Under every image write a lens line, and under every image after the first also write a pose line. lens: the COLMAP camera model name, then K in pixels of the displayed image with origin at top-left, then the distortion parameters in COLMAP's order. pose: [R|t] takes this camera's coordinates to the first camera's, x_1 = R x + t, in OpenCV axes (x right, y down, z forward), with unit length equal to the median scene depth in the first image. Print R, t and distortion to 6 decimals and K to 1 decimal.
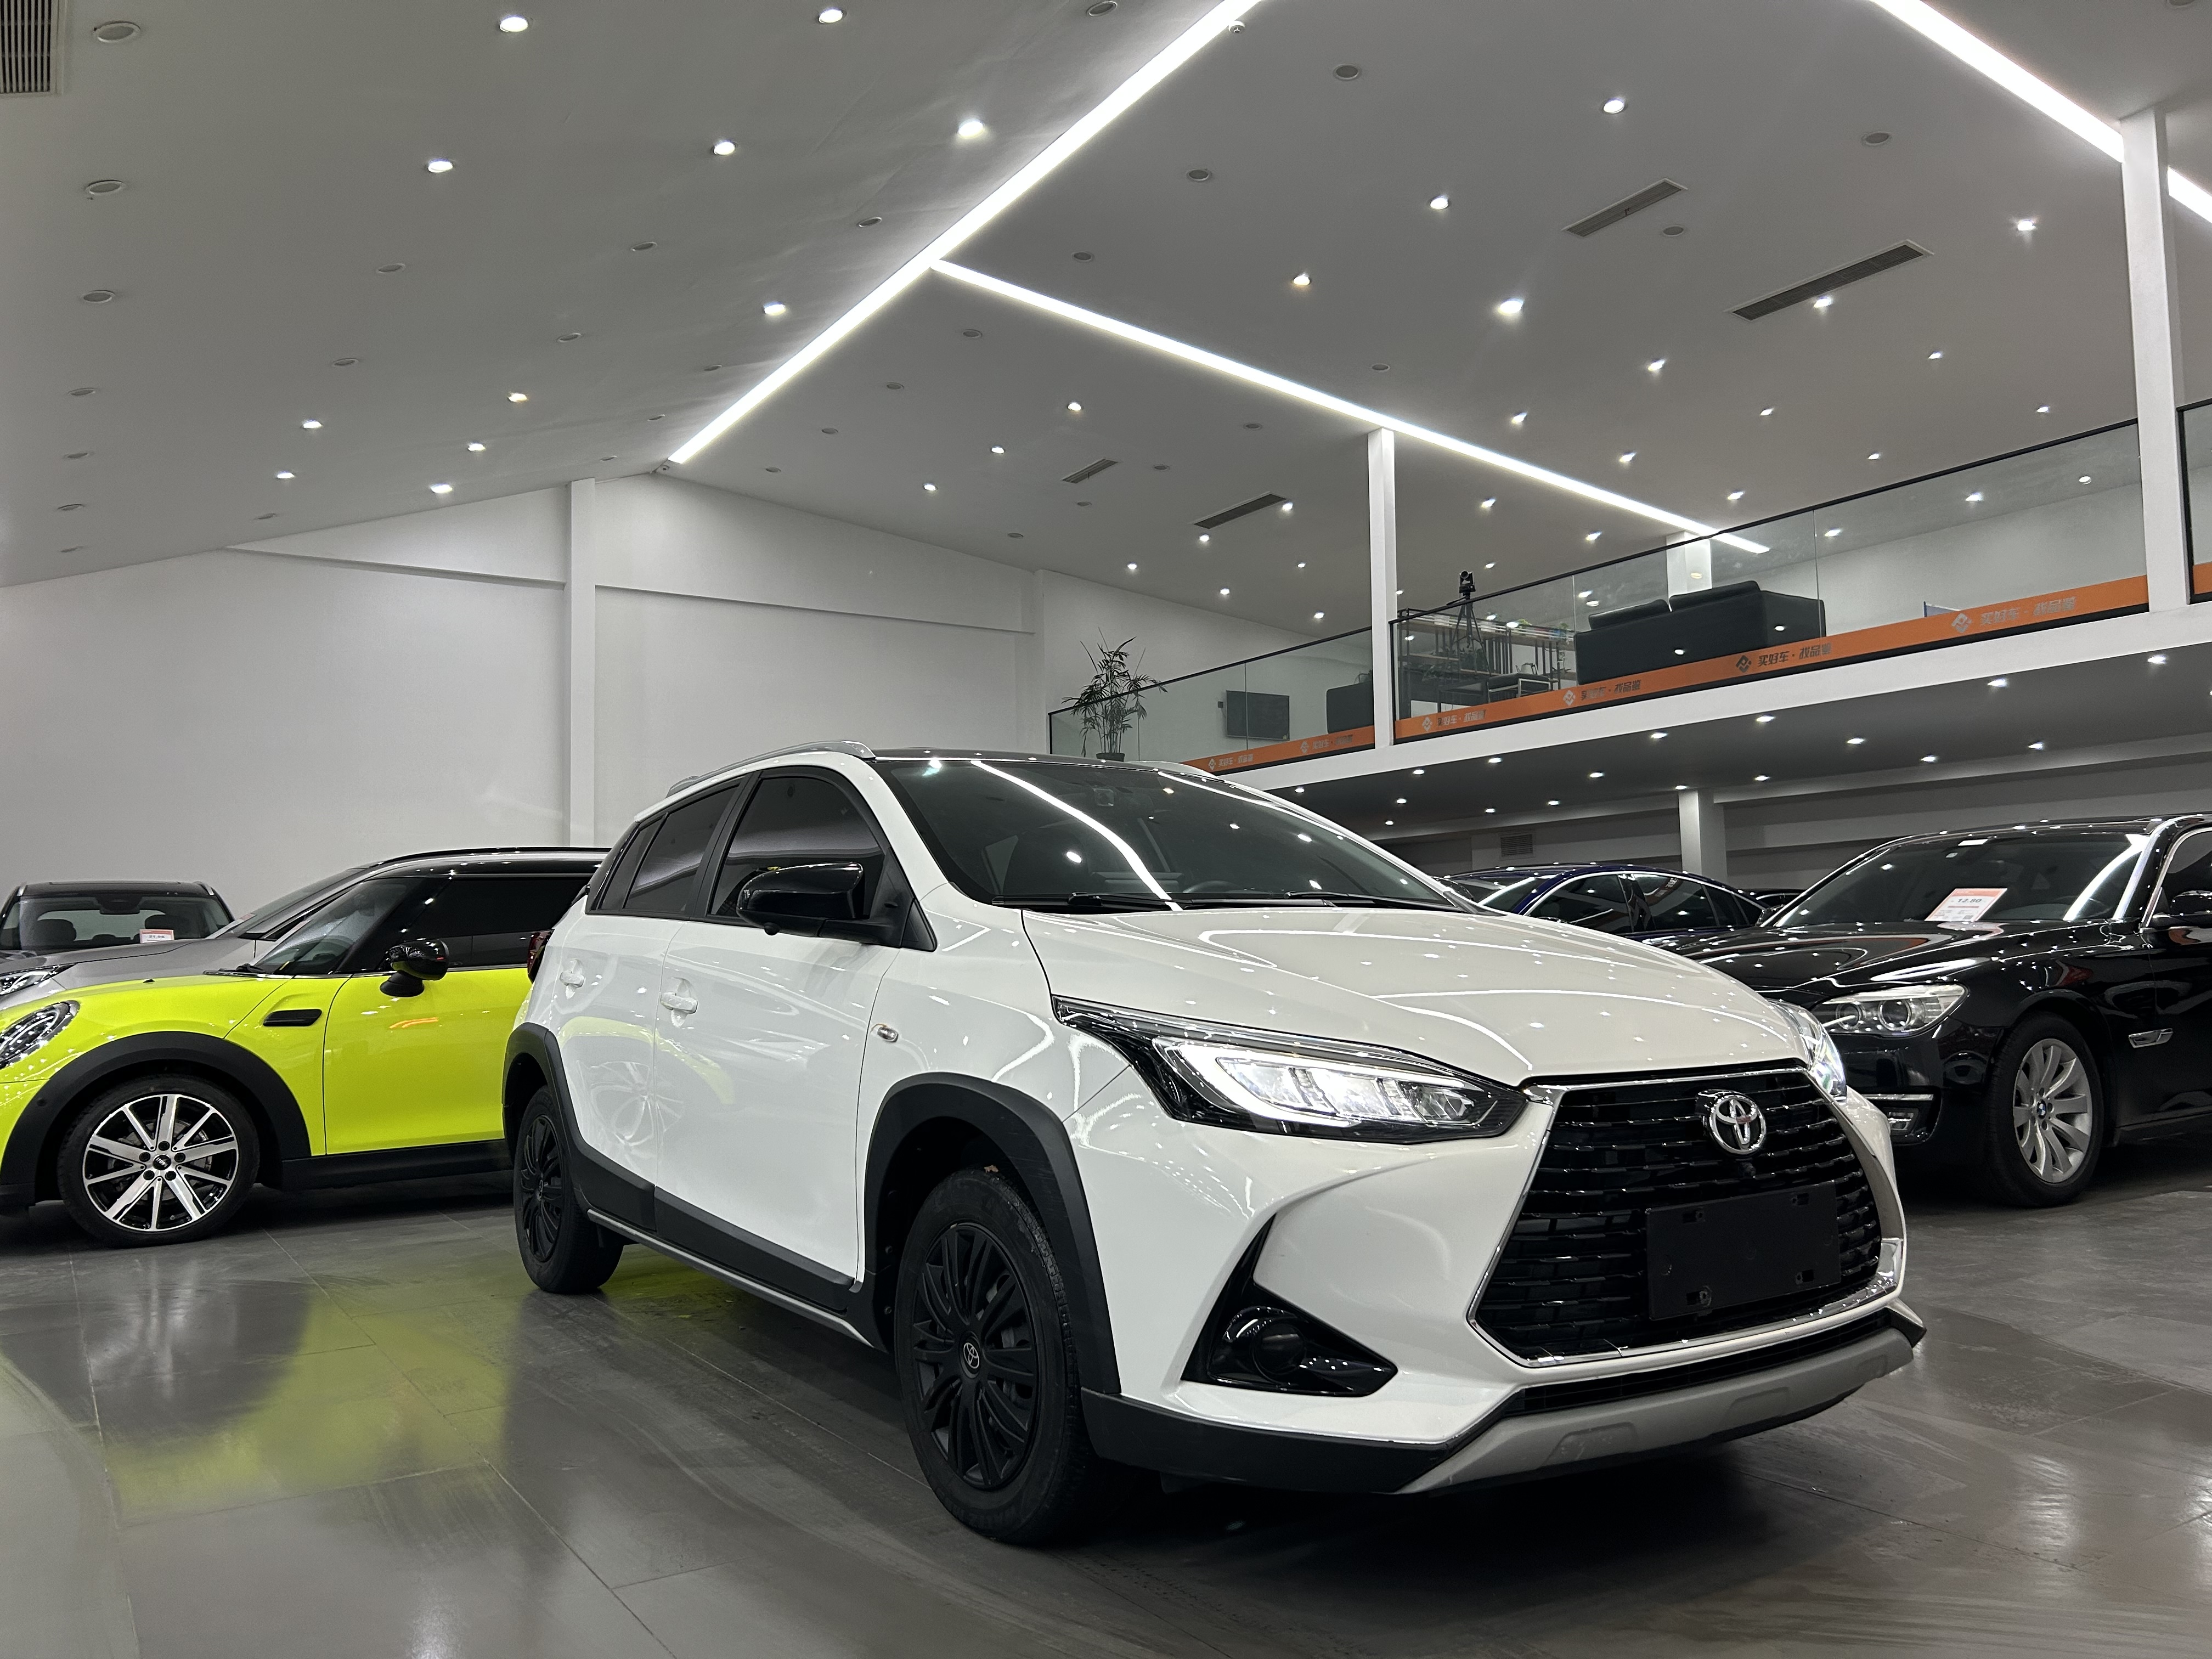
lens RADIAL K [[1669.7, 0, 1108.5], [0, 1669.7, 836.4], [0, 0, 1]] dist [0.050320, -0.045231]
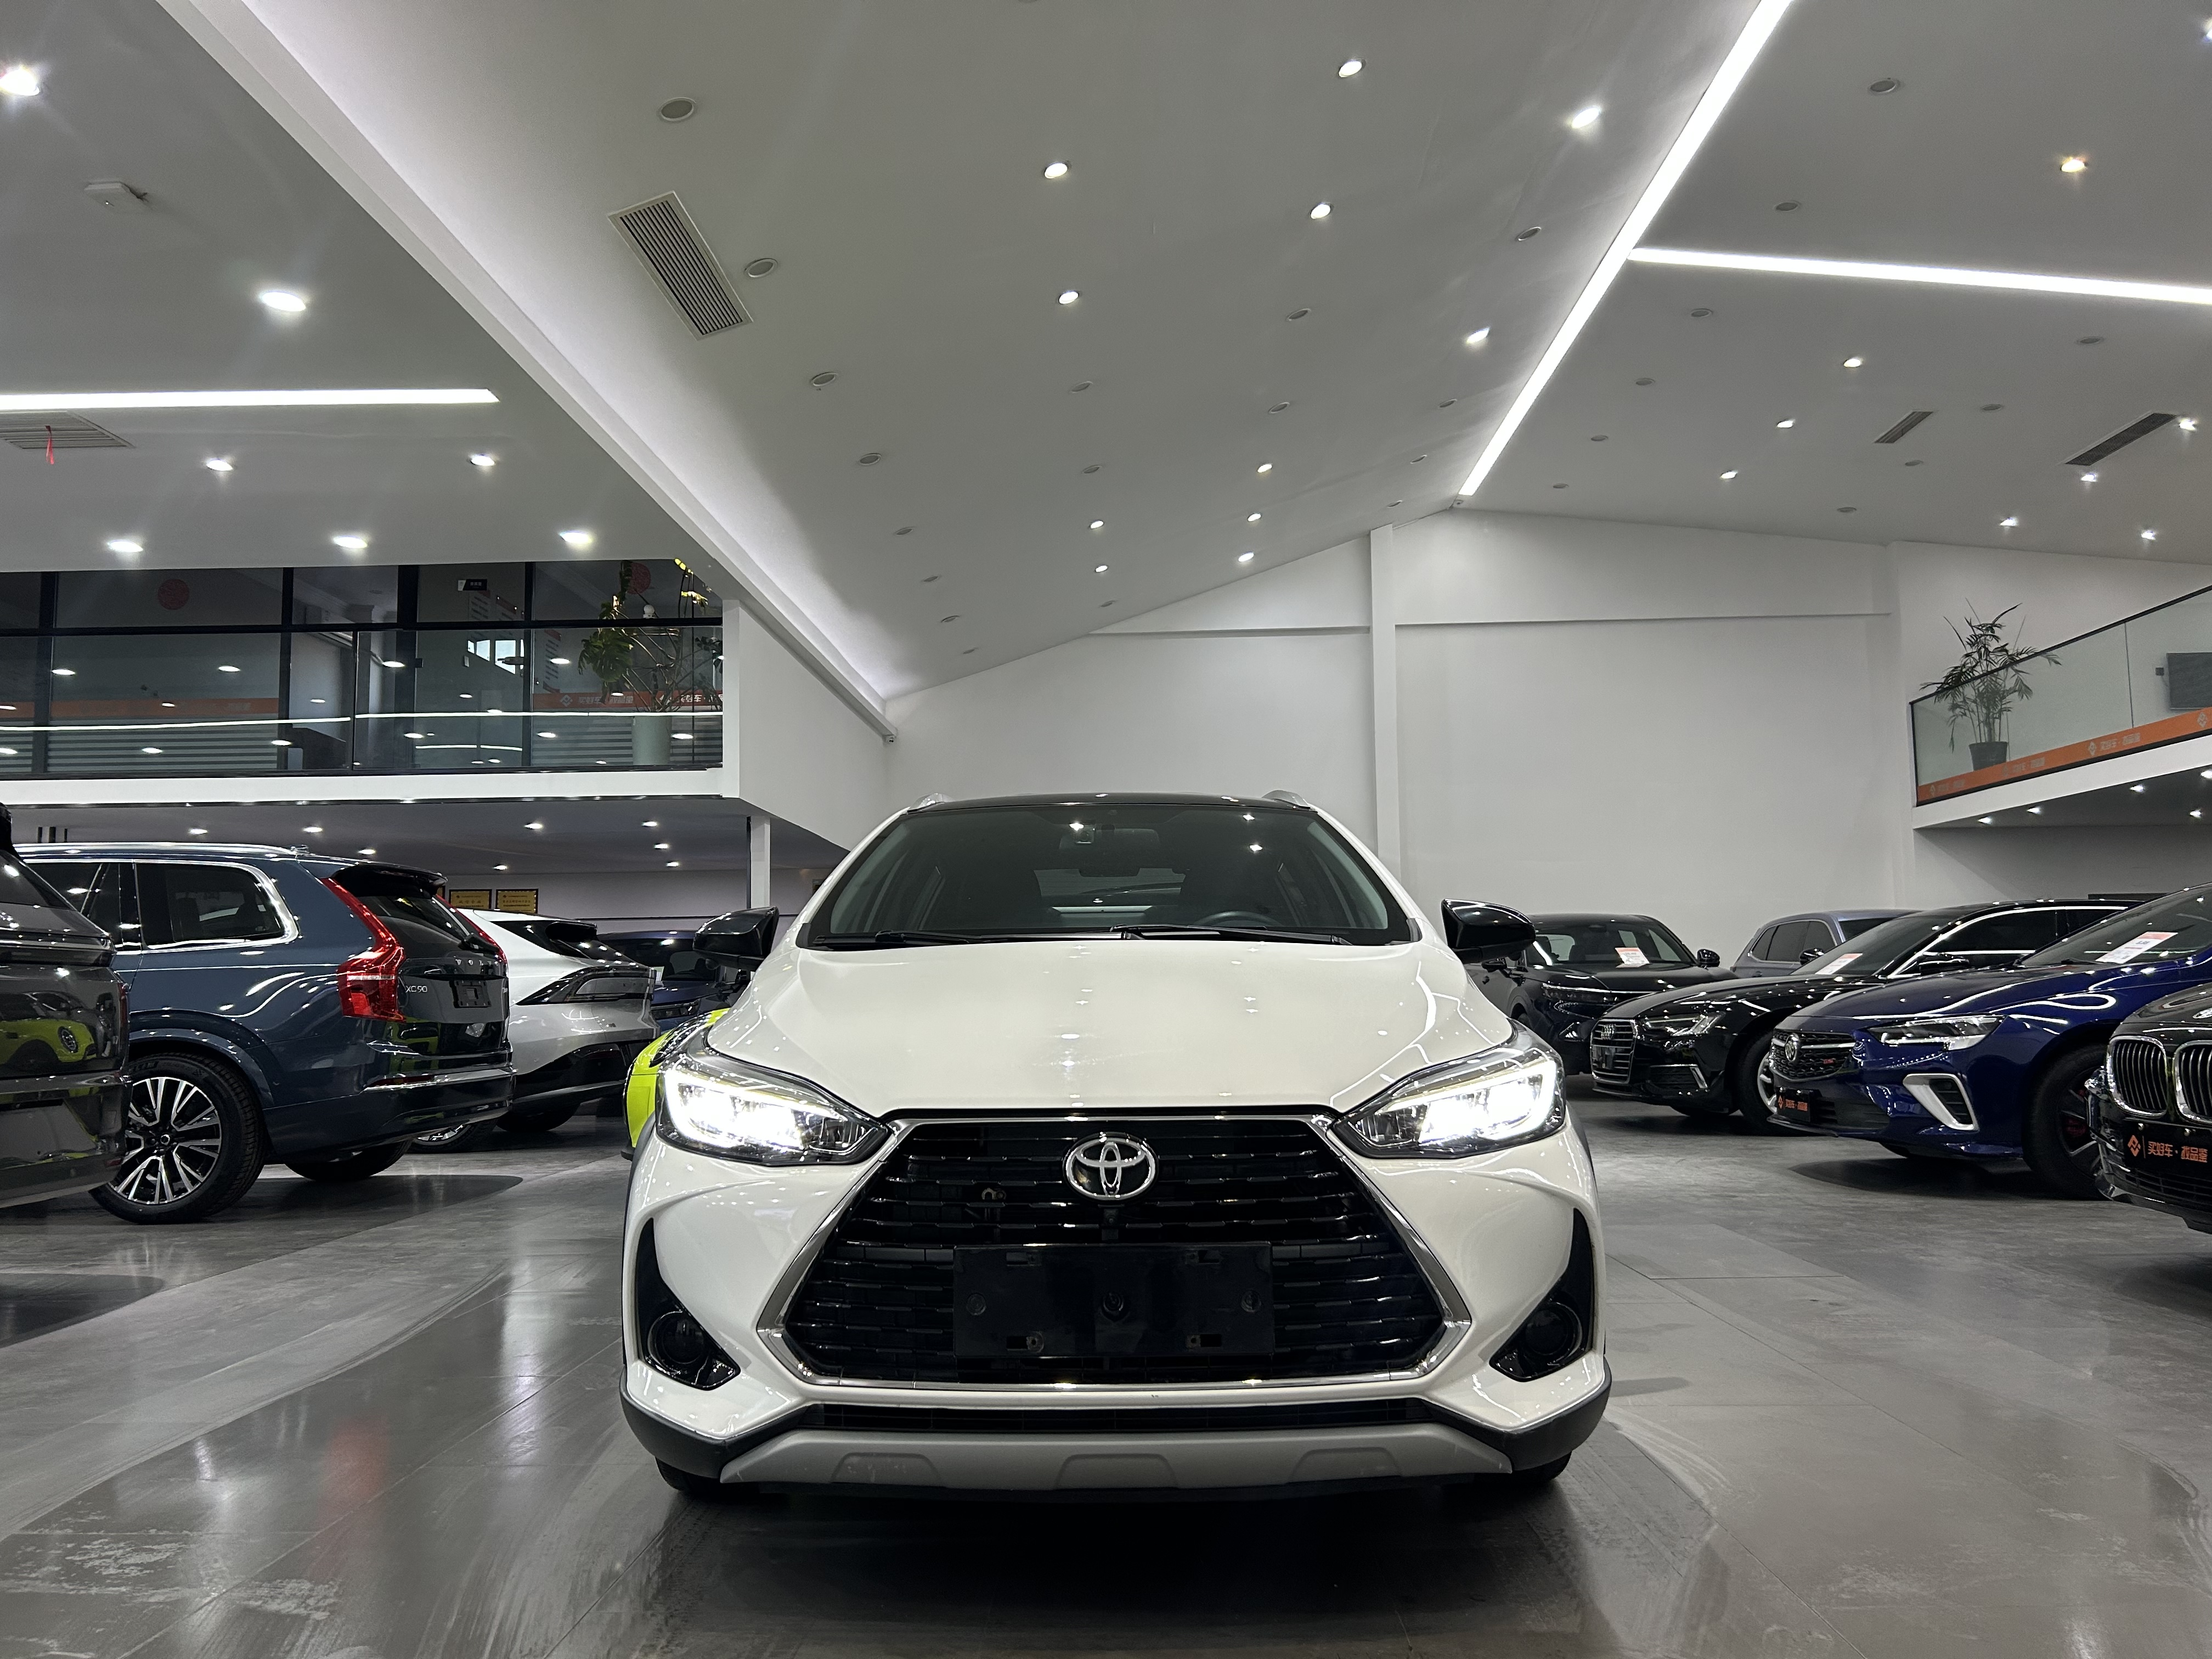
lens RADIAL K [[1669.7, 0, 1103.0], [0, 1669.7, 837.0], [0, 0, 1]] dist [0.050320, -0.045231]
pose [[0.821067, -0.046913, -0.568901, 0.135383], [0.040807, 0.998891, -0.023478, 0.000570], [0.569371, -0.003938, 0.822071, 0.031355]]
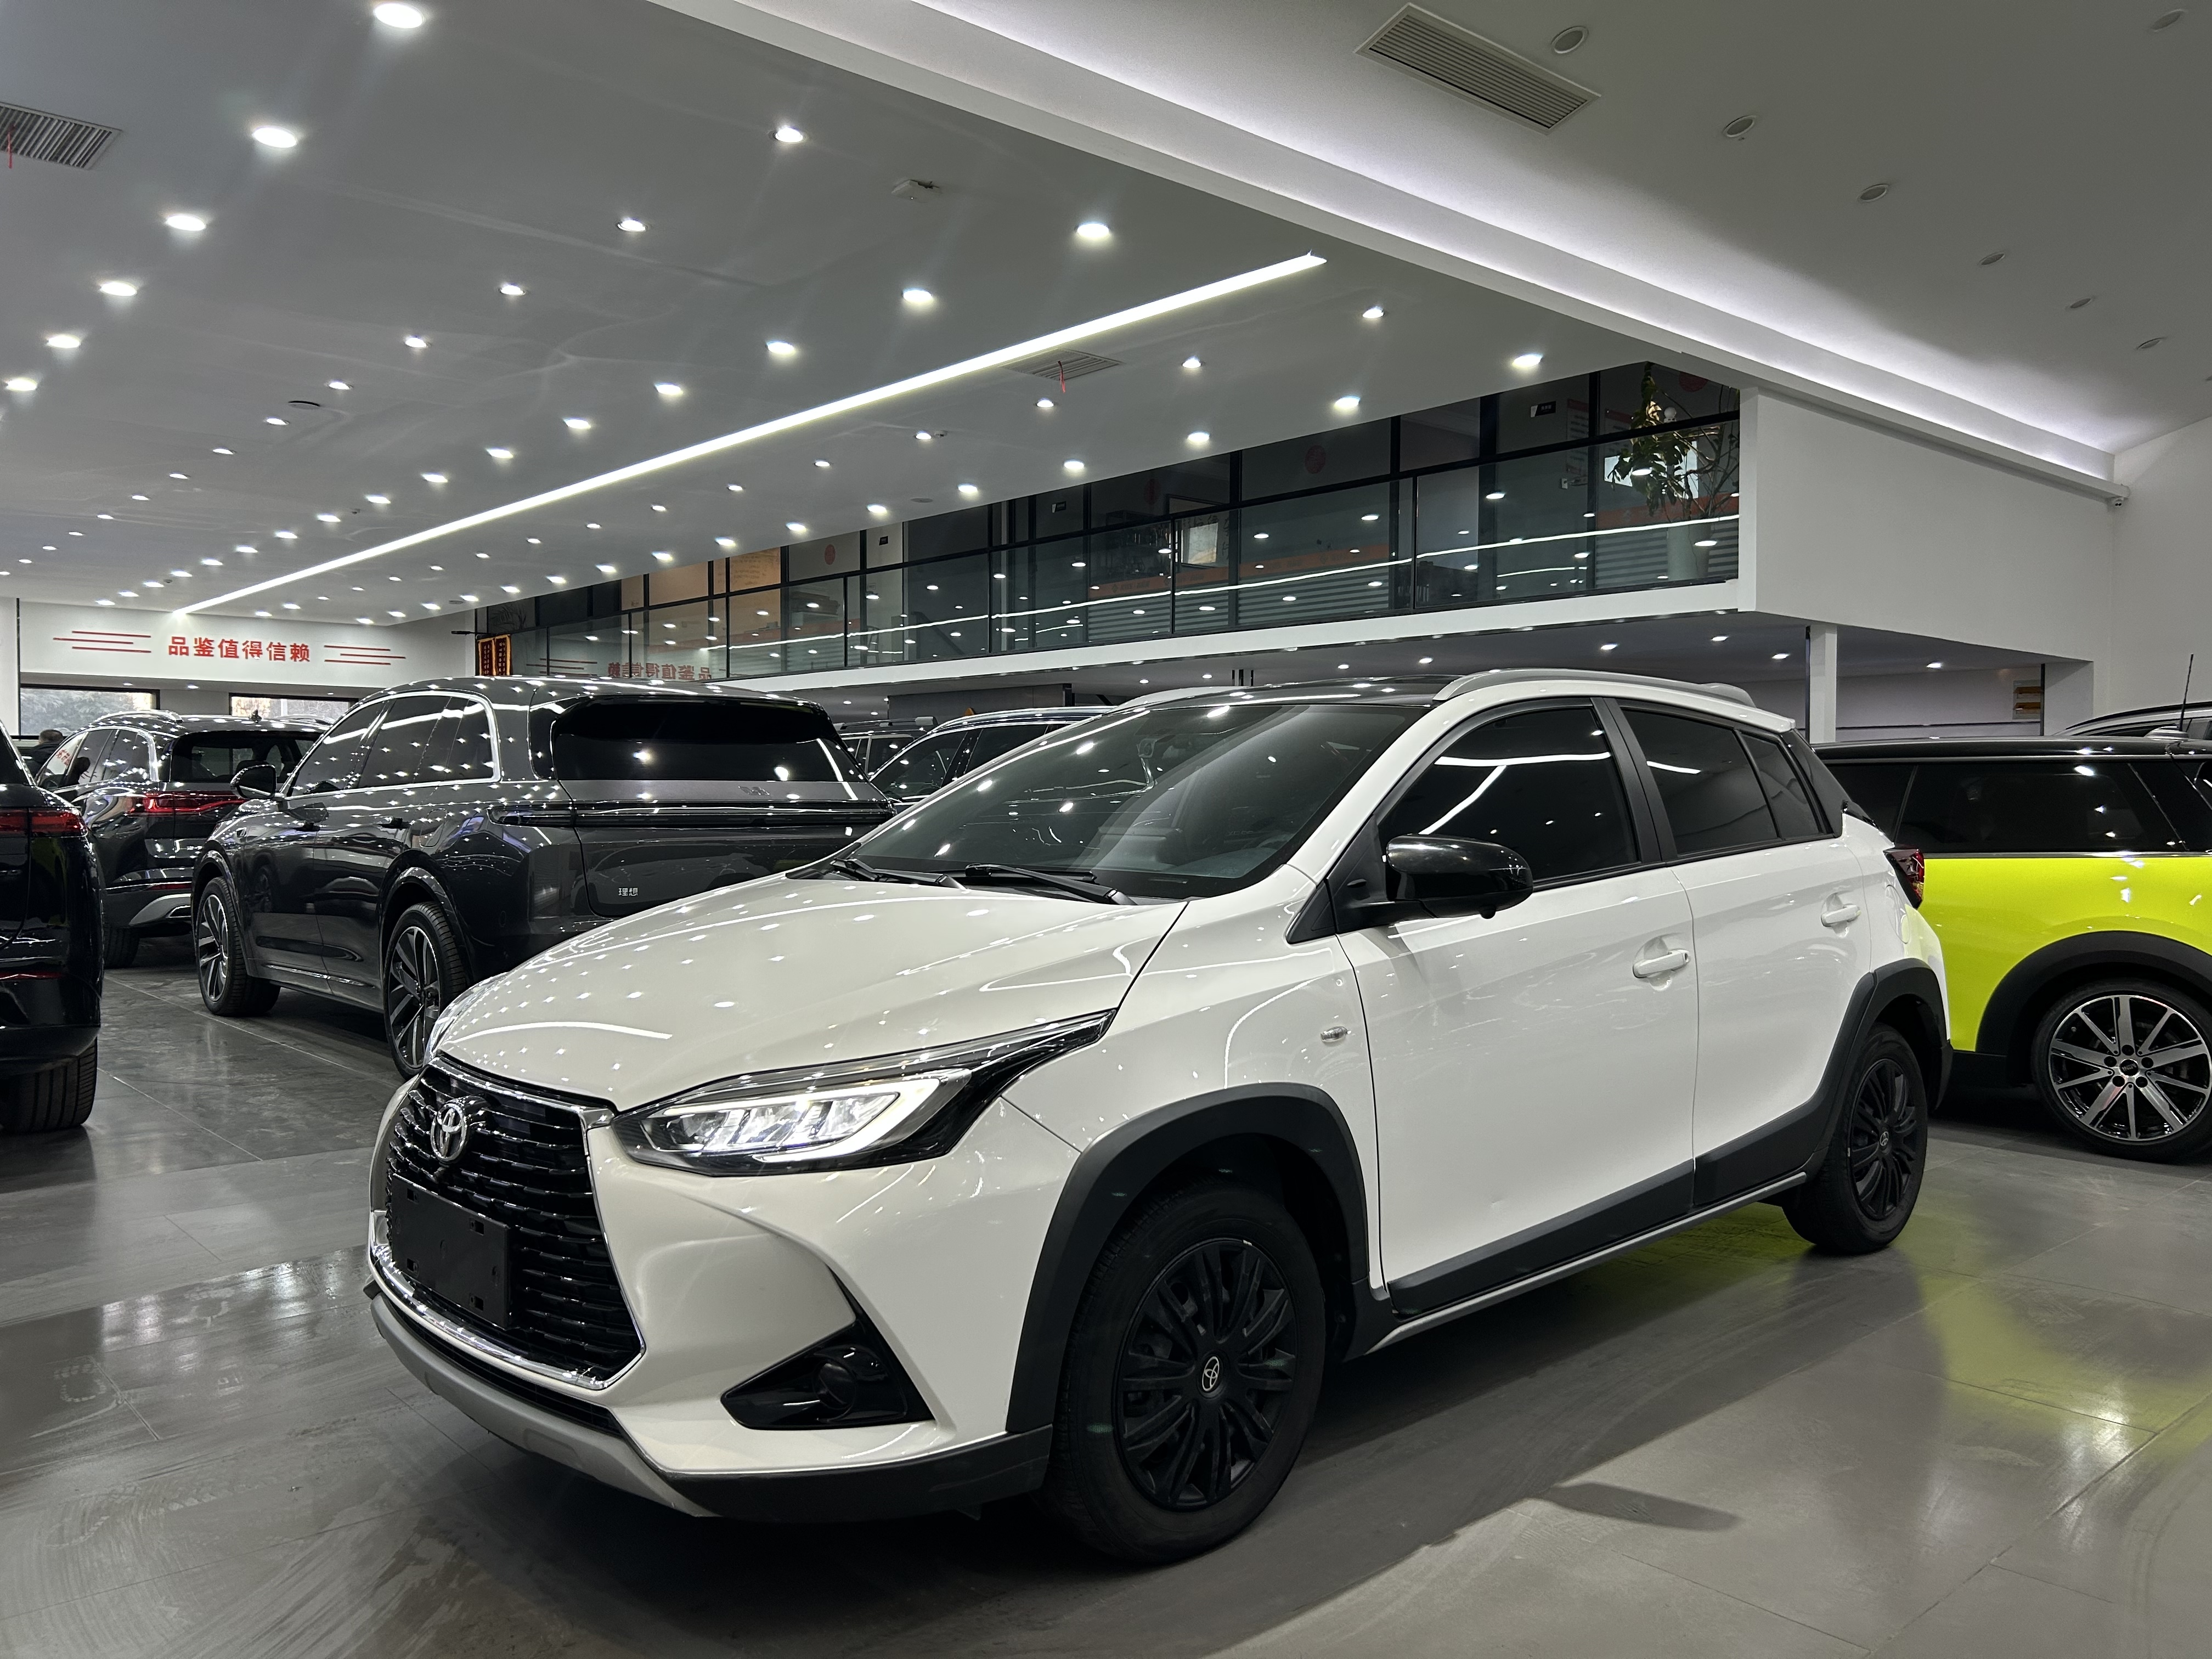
lens RADIAL K [[1669.7, 0, 1095.9], [0, 1669.7, 825.6], [0, 0, 1]] dist [0.050320, -0.045231]
pose [[0.138935, 0.042371, -0.989395, 0.213939], [0.065745, 0.996485, 0.051907, -0.006905], [0.988117, -0.072259, 0.135661, 0.184317]]
